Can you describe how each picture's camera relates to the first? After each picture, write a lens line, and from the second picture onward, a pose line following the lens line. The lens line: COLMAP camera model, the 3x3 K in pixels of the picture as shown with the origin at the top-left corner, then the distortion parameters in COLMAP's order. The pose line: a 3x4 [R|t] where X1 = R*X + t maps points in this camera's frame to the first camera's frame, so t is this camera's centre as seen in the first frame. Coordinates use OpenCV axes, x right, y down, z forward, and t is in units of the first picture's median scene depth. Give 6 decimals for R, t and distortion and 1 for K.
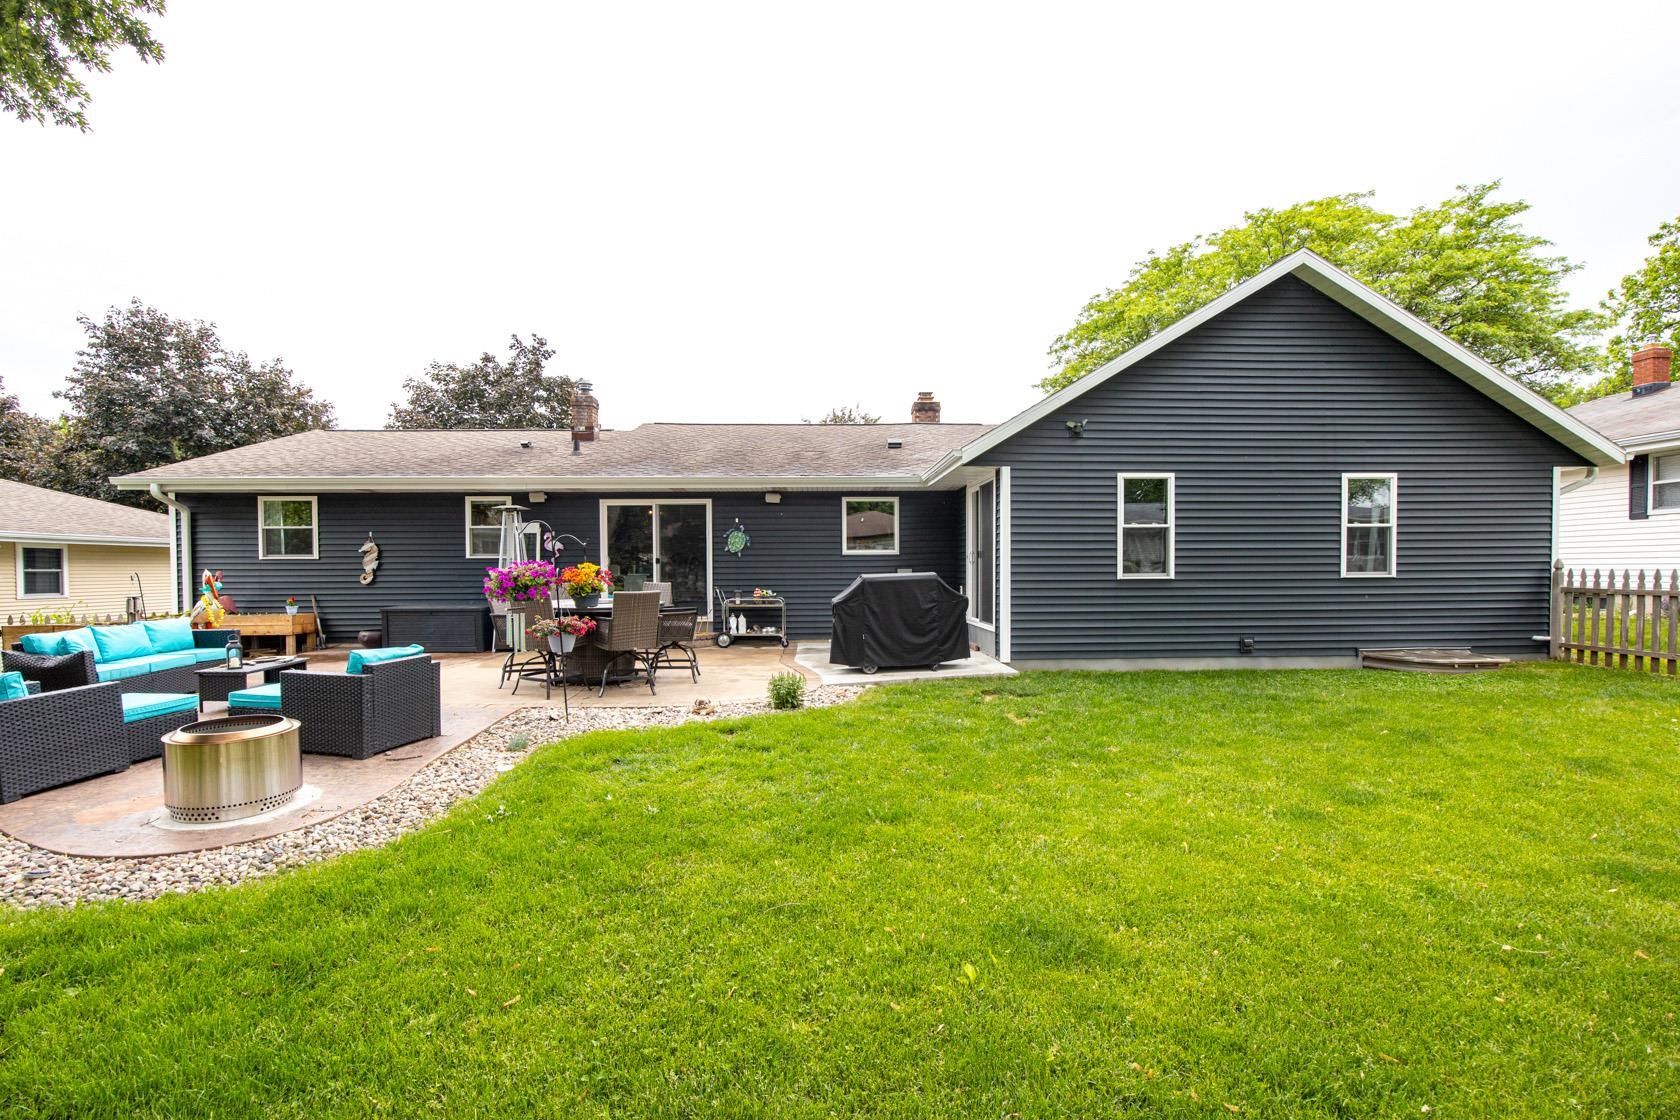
lens RADIAL K [[764.8, 0, 846.0], [0, 764.8, 575.2], [0, 0, 1]] dist [-0.006032, 0.000254]
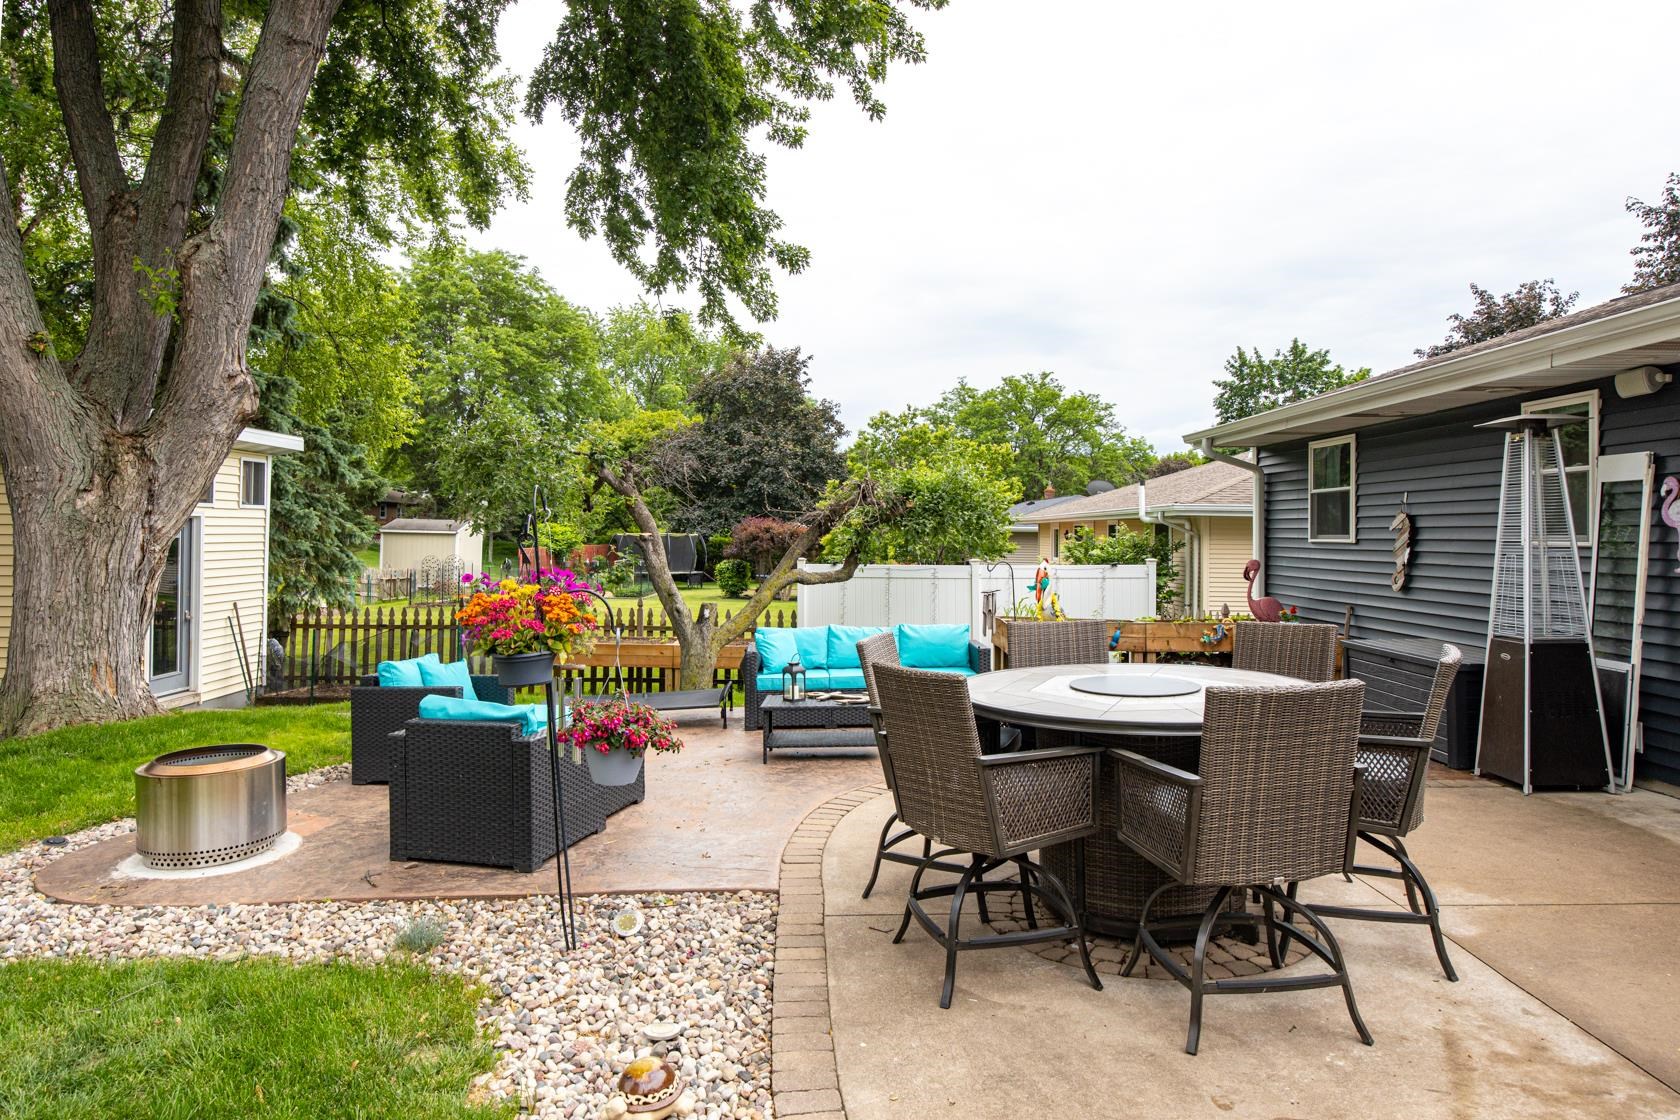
lens RADIAL K [[1059.5, 0, 811.3], [0, 1059.5, 512.7], [0, 0, 1]] dist [-0.007236, 0.003164]
pose [[-0.055018, -0.014394, -0.998382, 0.122748], [-0.019521, 0.999720, -0.013338, -0.025229], [0.998295, 0.018756, -0.055283, 0.635353]]
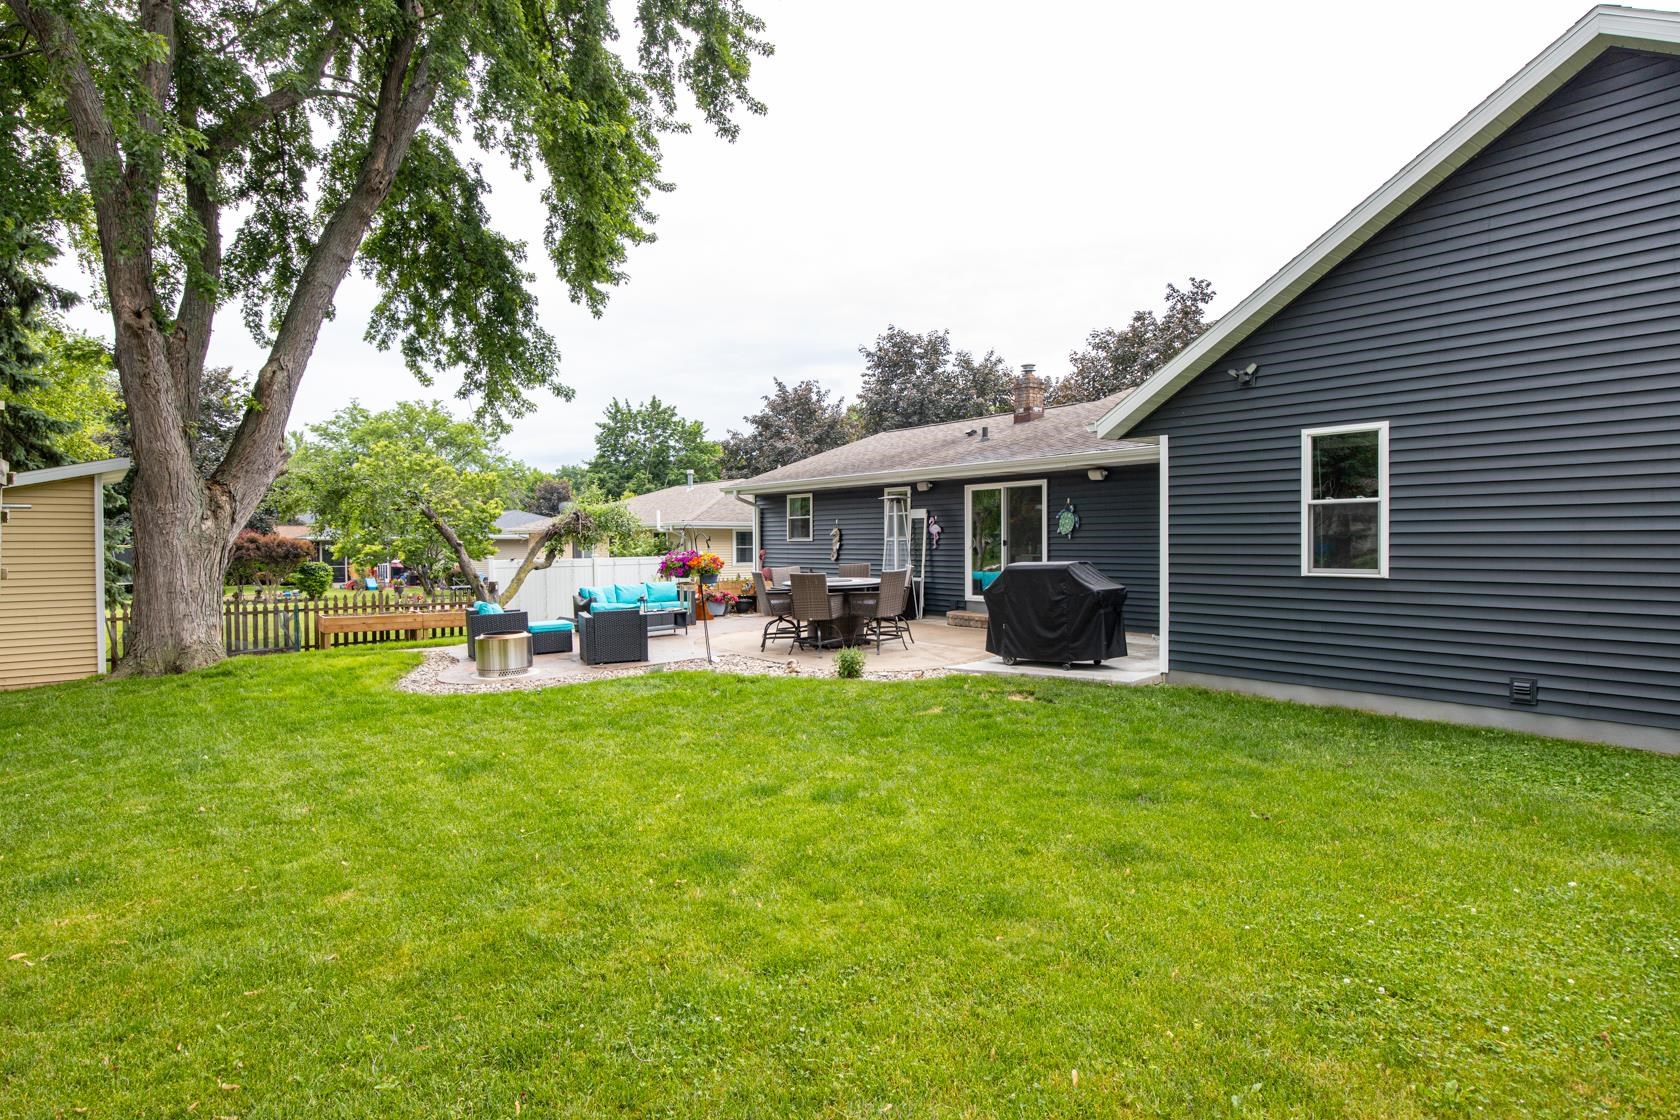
lens RADIAL K [[940.0, 0, 839.9], [0, 940.0, 547.9], [0, 0, 1]] dist [0.005694, 0.000908]
pose [[0.580230, 0.008160, -0.814412, 0.652136], [-0.005911, 0.999966, 0.005808, -0.018726], [0.814431, 0.001444, 0.580258, 0.099500]]
